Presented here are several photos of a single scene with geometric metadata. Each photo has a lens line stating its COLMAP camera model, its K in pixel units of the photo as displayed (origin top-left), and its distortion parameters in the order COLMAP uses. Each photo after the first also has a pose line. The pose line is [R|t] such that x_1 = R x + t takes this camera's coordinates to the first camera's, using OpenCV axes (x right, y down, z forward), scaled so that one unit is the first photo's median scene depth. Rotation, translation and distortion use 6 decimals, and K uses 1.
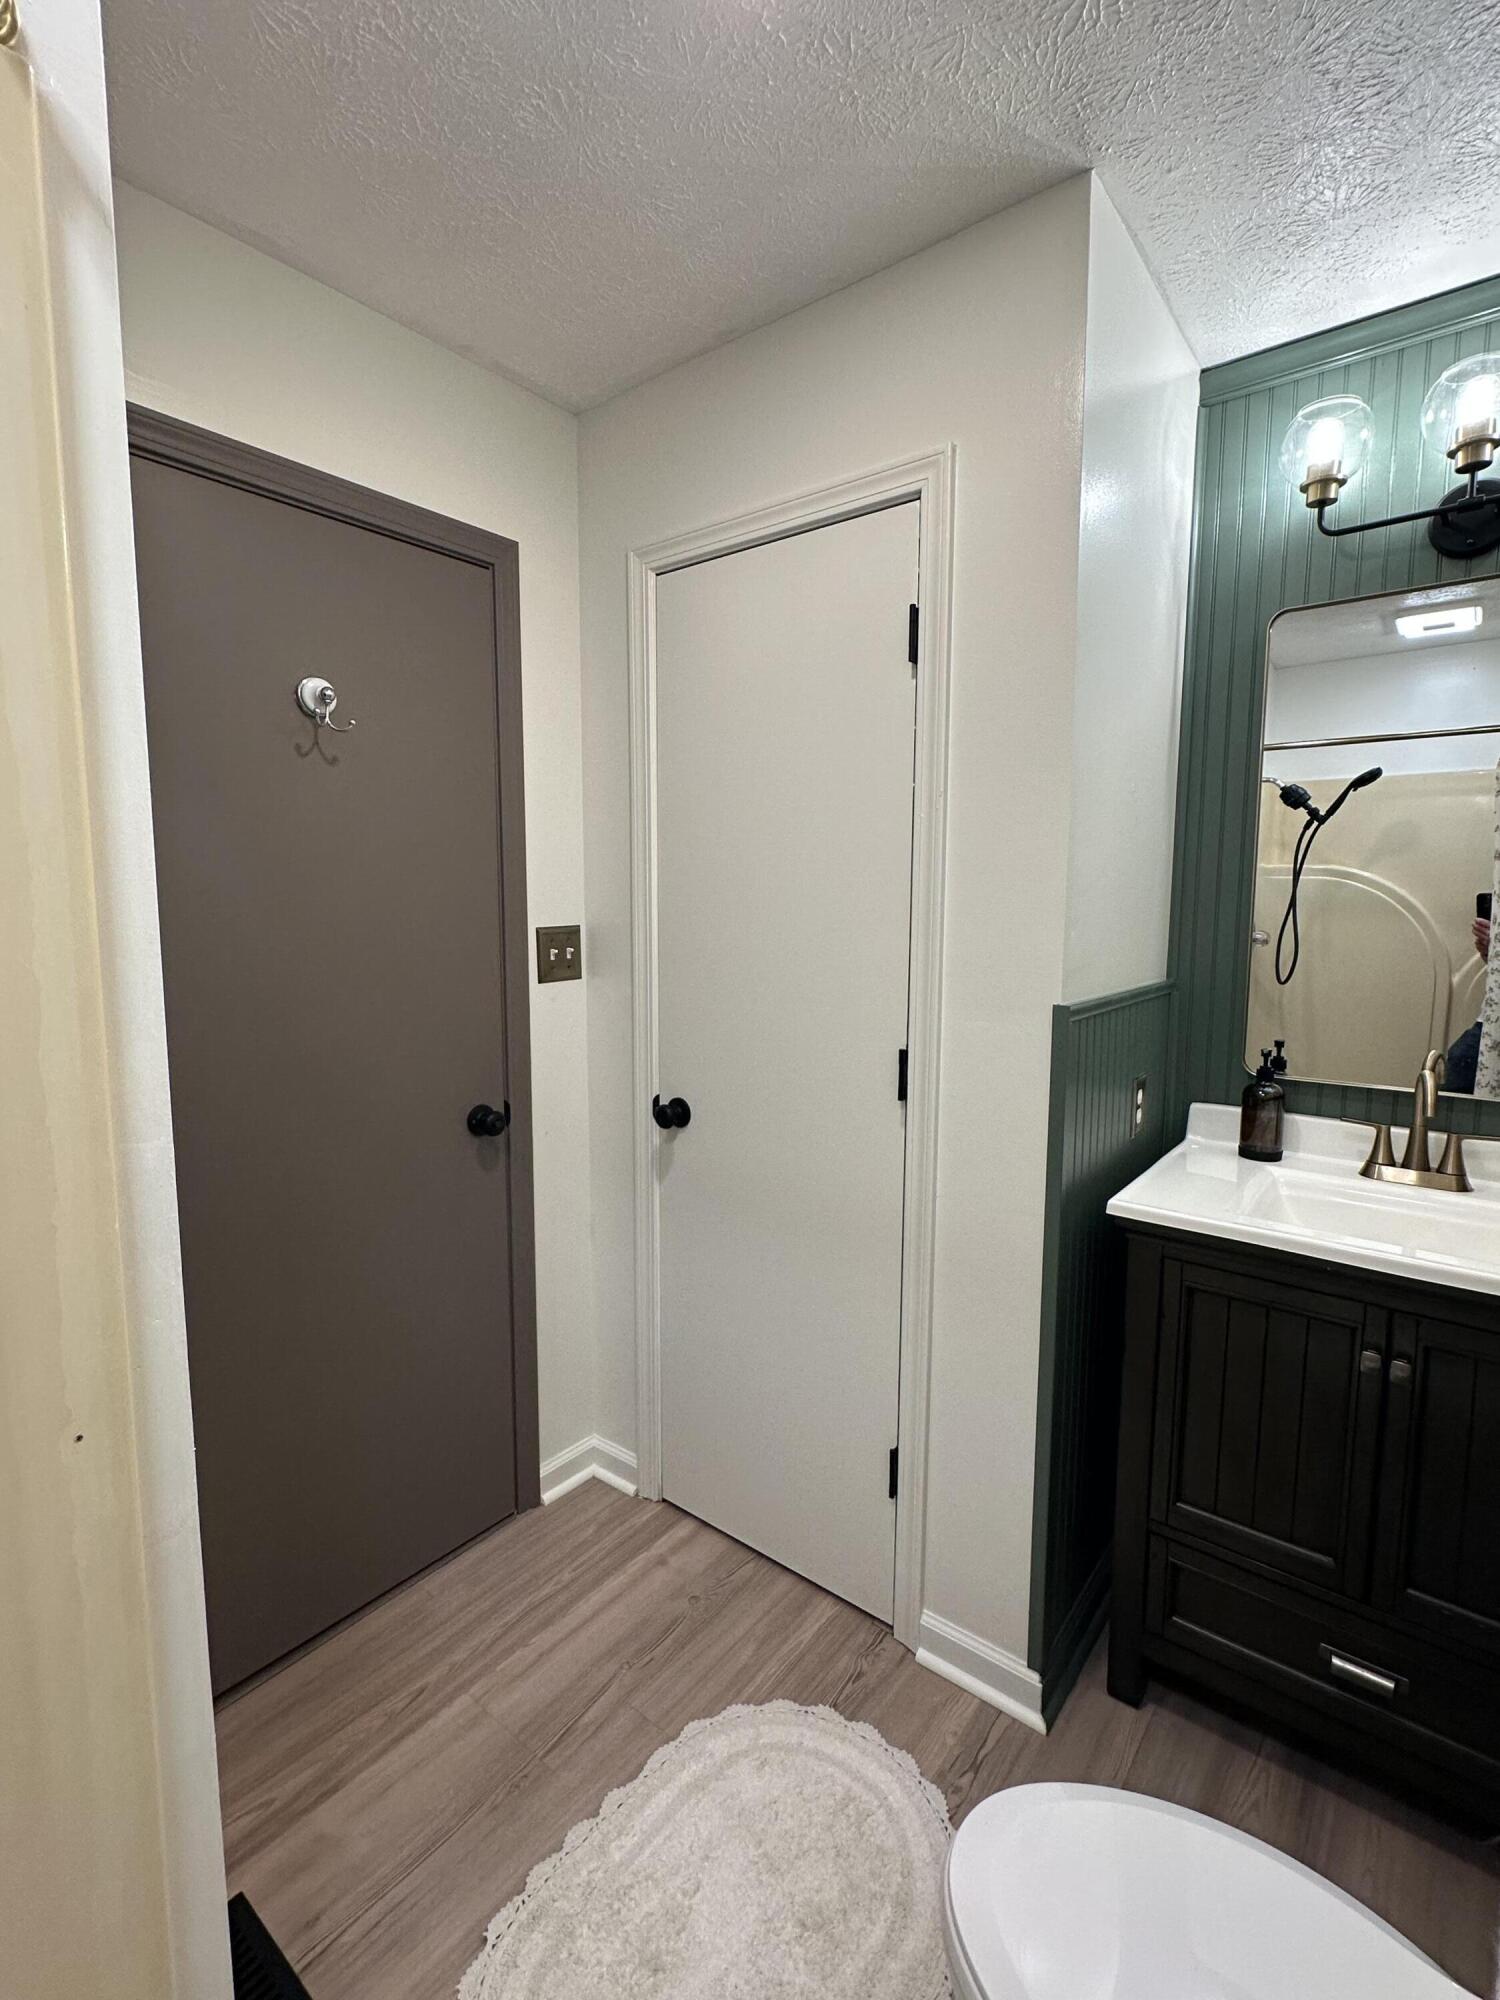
lens RADIAL K [[919.0, 0, 750.8], [0, 919.0, 1001.0], [0, 0, 1]] dist [-0.001026, -0.000322]
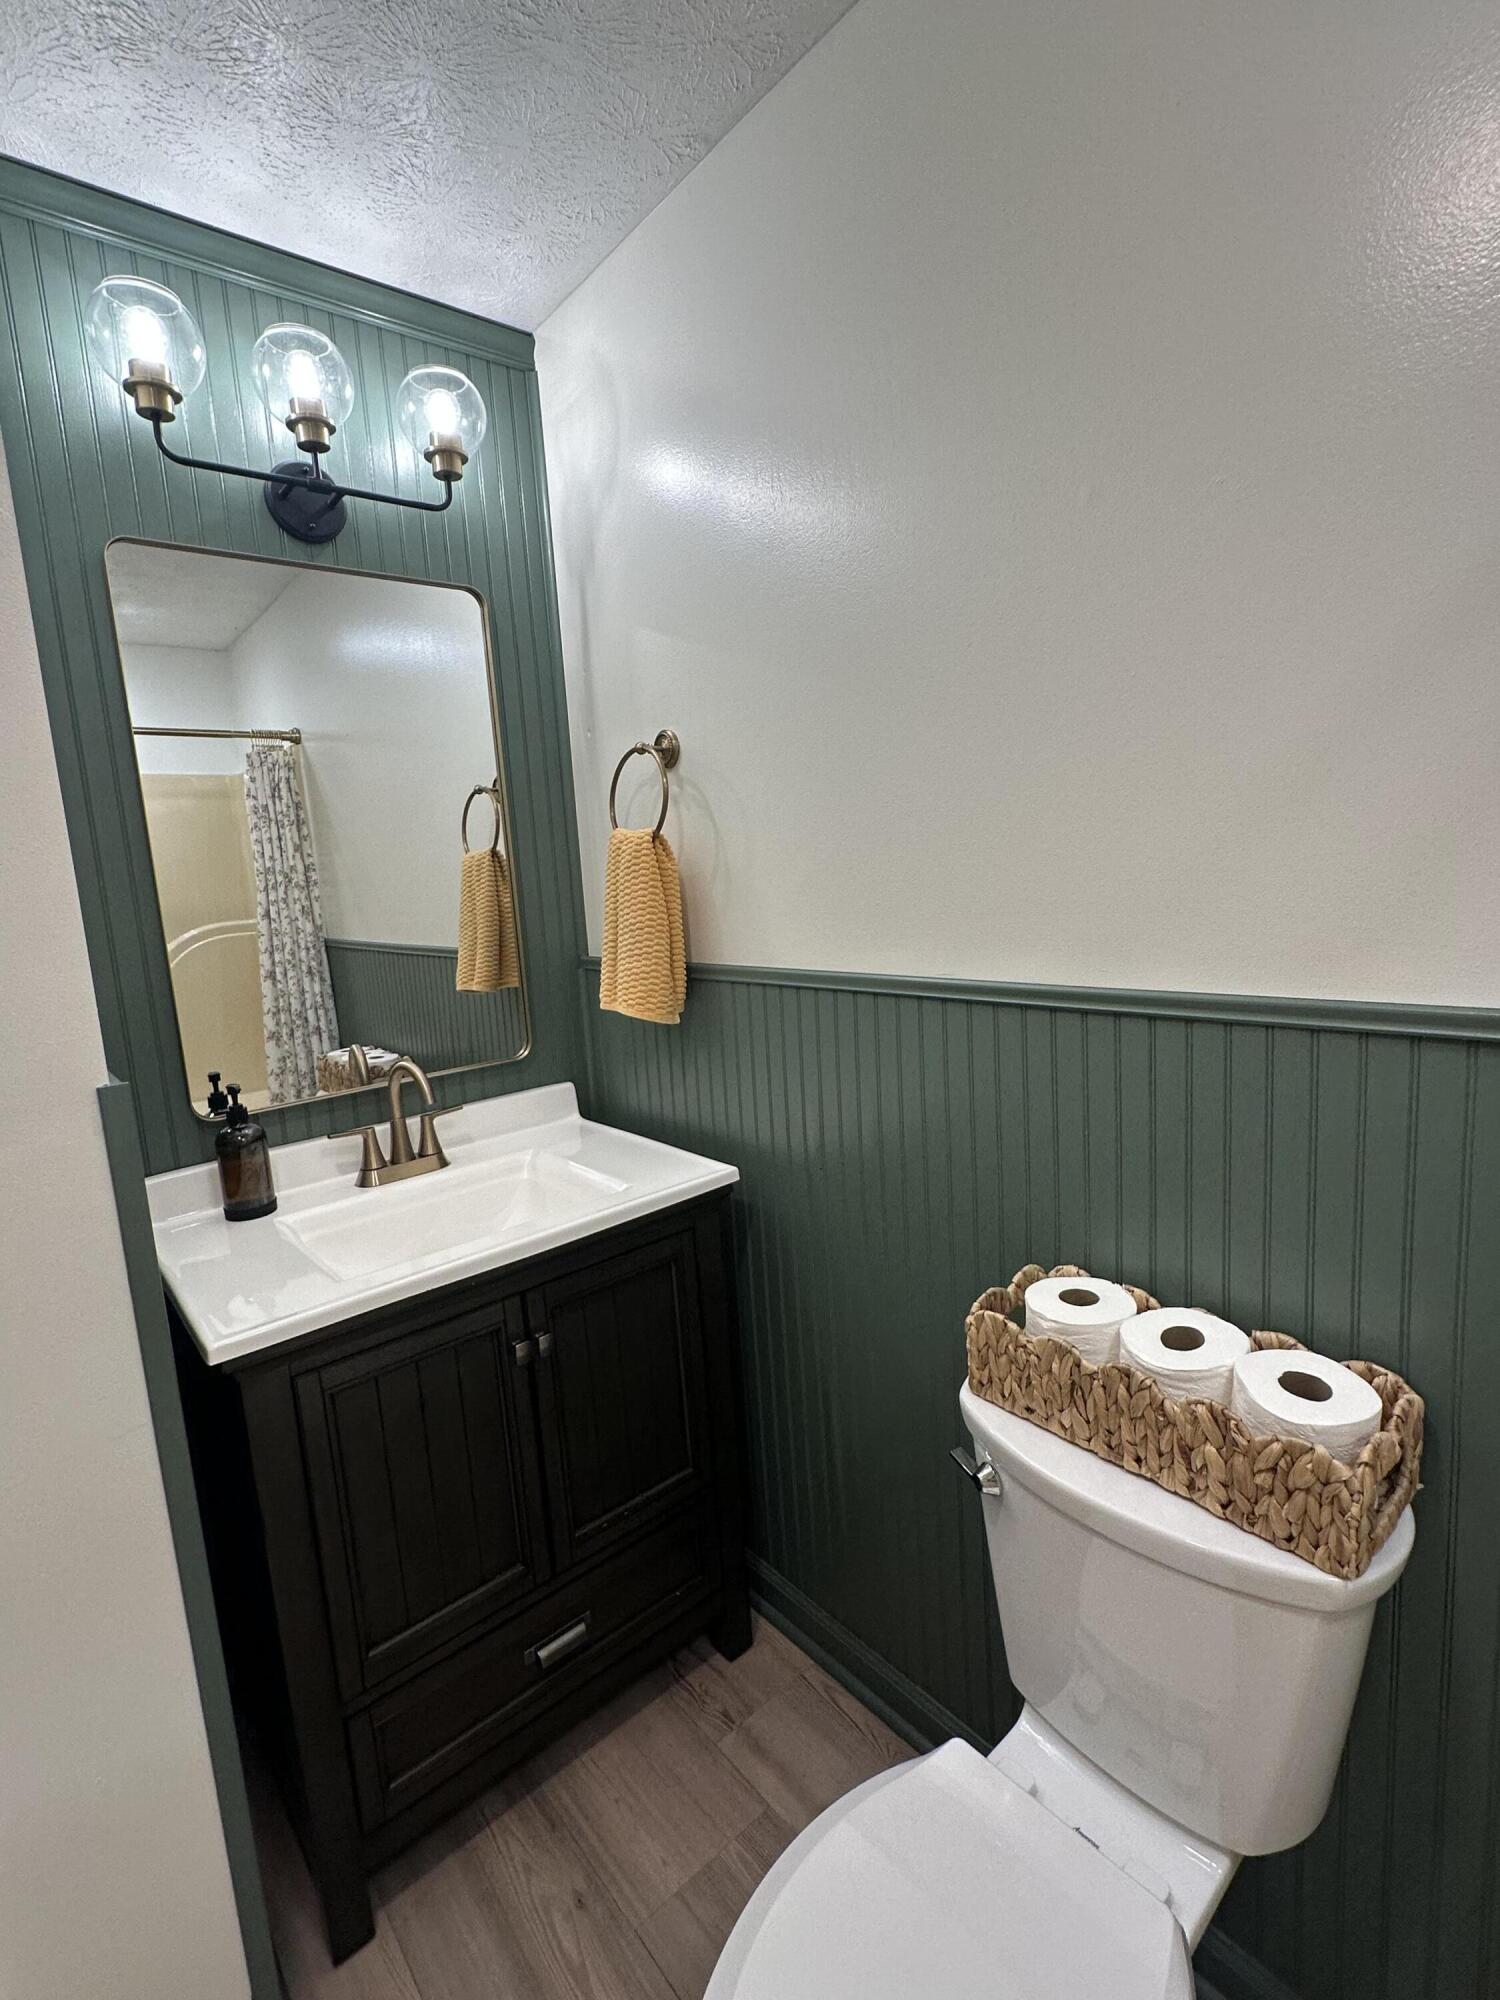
lens RADIAL K [[919.0, 0, 748.9], [0, 919.0, 996.0], [0, 0, 1]] dist [-0.001026, -0.000322]
pose [[0.194563, -0.154858, 0.968589, -0.145765], [0.174007, 0.977246, 0.121289, -0.048585], [-0.965333, 0.144943, 0.217082, 0.403608]]
